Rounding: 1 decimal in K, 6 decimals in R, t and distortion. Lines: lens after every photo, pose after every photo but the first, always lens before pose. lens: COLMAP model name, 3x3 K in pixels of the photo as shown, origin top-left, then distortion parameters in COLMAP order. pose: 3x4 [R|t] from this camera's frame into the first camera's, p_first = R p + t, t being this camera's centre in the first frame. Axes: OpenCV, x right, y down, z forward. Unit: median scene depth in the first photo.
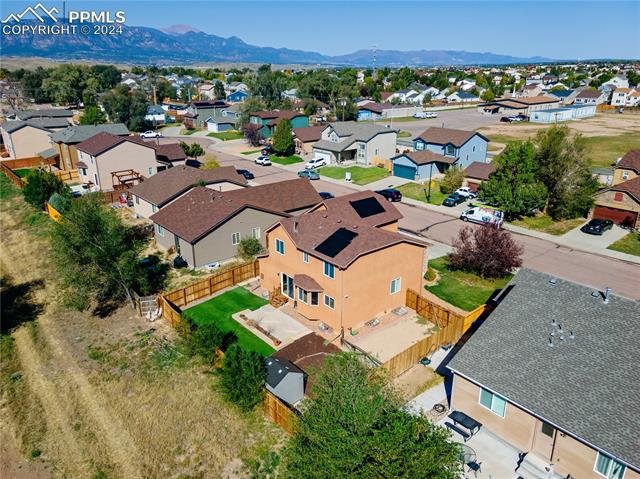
lens RADIAL K [[463.7, 0, 320.0], [0, 463.7, 239.5], [0, 0, 1]] dist [0.022319, -0.001854]
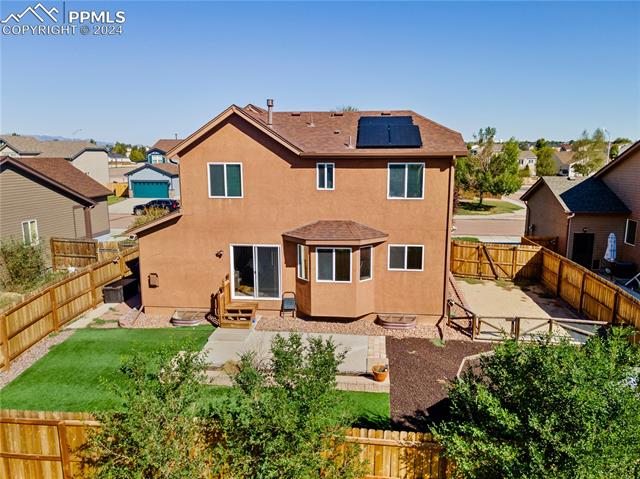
lens RADIAL K [[484.3, 0, 320.0], [0, 484.3, 239.5], [0, 0, 1]] dist [0.030291, 0.003320]
pose [[0.728797, -0.123595, 0.673483, -0.155884], [0.239979, 0.967294, -0.082175, 0.059289], [-0.641299, 0.221511, 0.734621, 0.305924]]
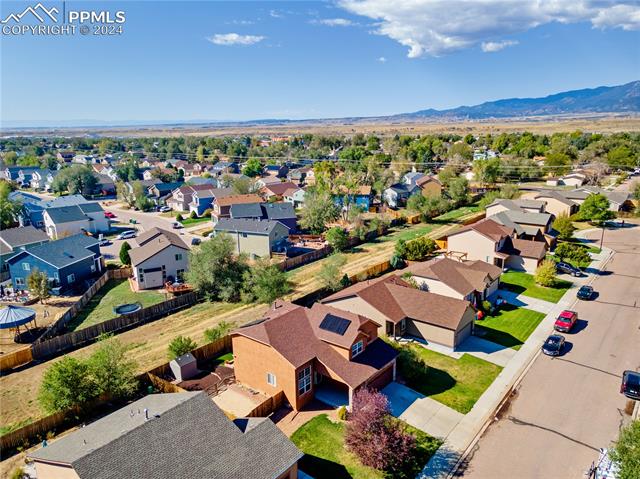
lens RADIAL K [[454.5, 0, 320.0], [0, 454.5, 239.5], [0, 0, 1]] dist [-0.002129, -0.000263]
pose [[0.184885, 0.225218, -0.956606, 0.605438], [-0.320984, 0.933842, 0.157822, -0.233171], [0.928863, 0.277876, 0.244944, 0.329891]]
